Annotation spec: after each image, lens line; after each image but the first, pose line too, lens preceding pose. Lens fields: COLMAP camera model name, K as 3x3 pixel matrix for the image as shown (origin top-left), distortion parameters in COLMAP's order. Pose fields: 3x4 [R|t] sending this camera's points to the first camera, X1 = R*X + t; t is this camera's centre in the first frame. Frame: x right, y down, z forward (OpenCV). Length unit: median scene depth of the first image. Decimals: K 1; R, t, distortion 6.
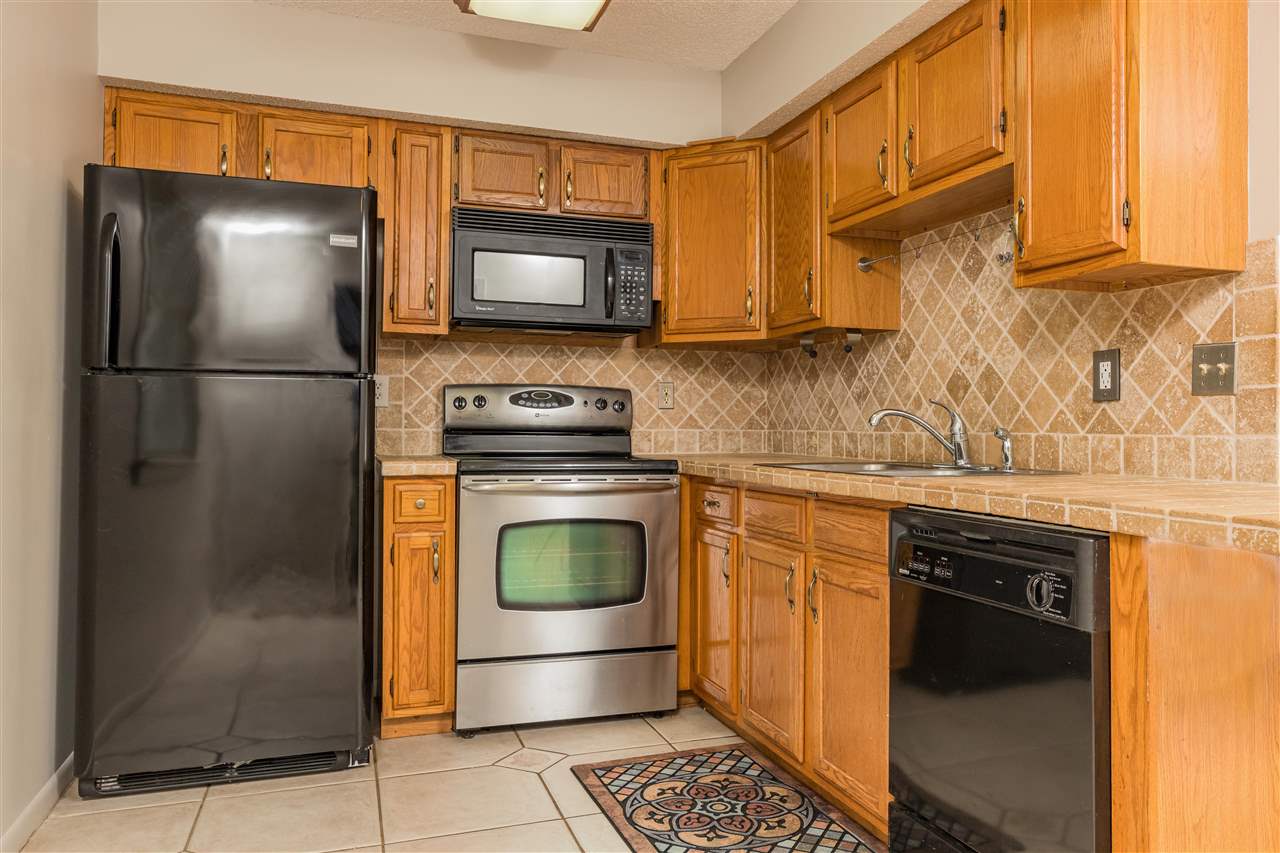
lens RADIAL K [[932.5, 0, 684.8], [0, 932.5, 405.3], [0, 0, 1]] dist [0.003797, 0.001458]
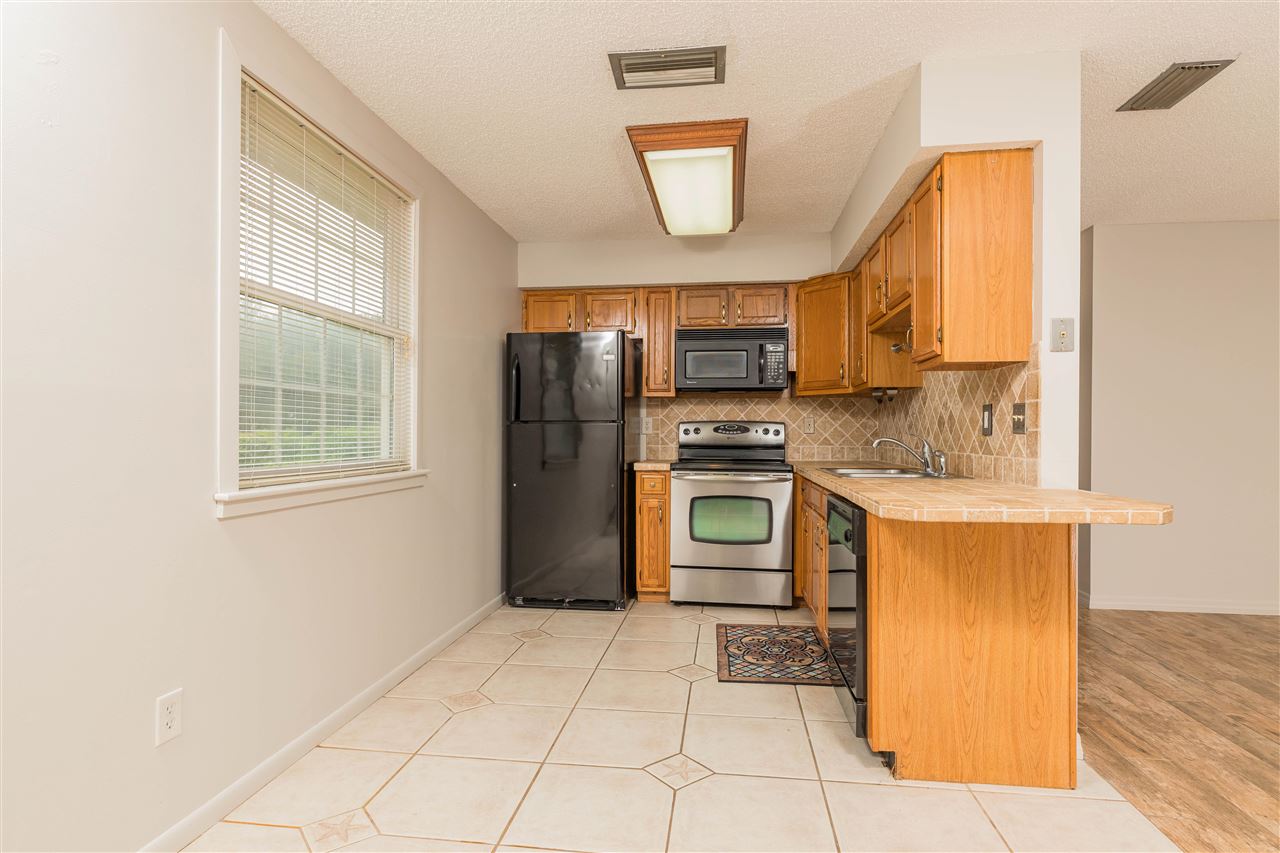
lens RADIAL K [[656.4, 0, 640.0], [0, 656.4, 426.5], [0, 0, 1]] dist [0.000519, 0.000058]
pose [[0.885511, -0.009326, -0.464524, 0.337389], [0.014202, 0.999875, 0.006998, -0.028021], [0.464400, -0.012794, 0.885533, -0.242573]]
